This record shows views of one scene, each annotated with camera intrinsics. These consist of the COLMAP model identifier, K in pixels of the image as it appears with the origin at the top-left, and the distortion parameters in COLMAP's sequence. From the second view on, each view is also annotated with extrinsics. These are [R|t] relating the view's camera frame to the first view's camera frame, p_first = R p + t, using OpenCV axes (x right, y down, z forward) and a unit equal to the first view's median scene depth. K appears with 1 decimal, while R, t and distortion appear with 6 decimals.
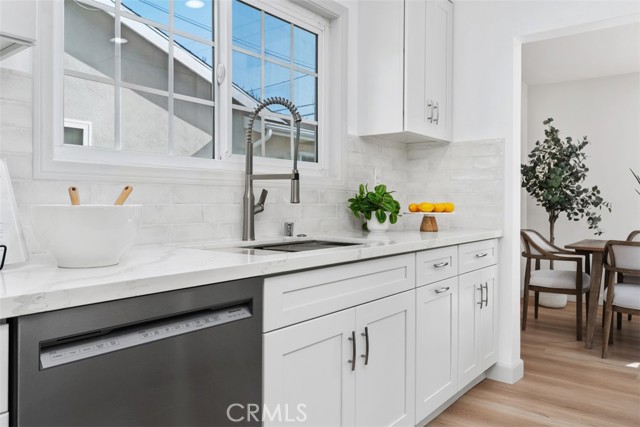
lens RADIAL K [[482.2, 0, 320.2], [0, 482.2, 199.8], [0, 0, 1]] dist [0.001182, 0.002572]
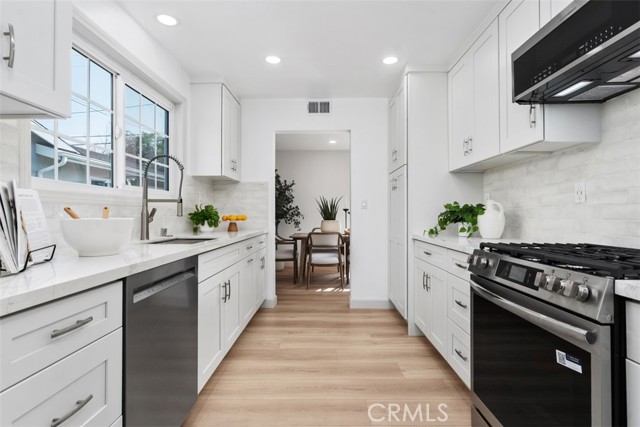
lens RADIAL K [[318.0, 0, 321.6], [0, 318.0, 208.4], [0, 0, 1]] dist [-0.014846, 0.000326]
pose [[0.792649, 0.002580, 0.609673, -0.233691], [0.006457, 0.999899, -0.012627, -0.002296], [-0.609644, 0.013945, 0.792552, -0.142012]]
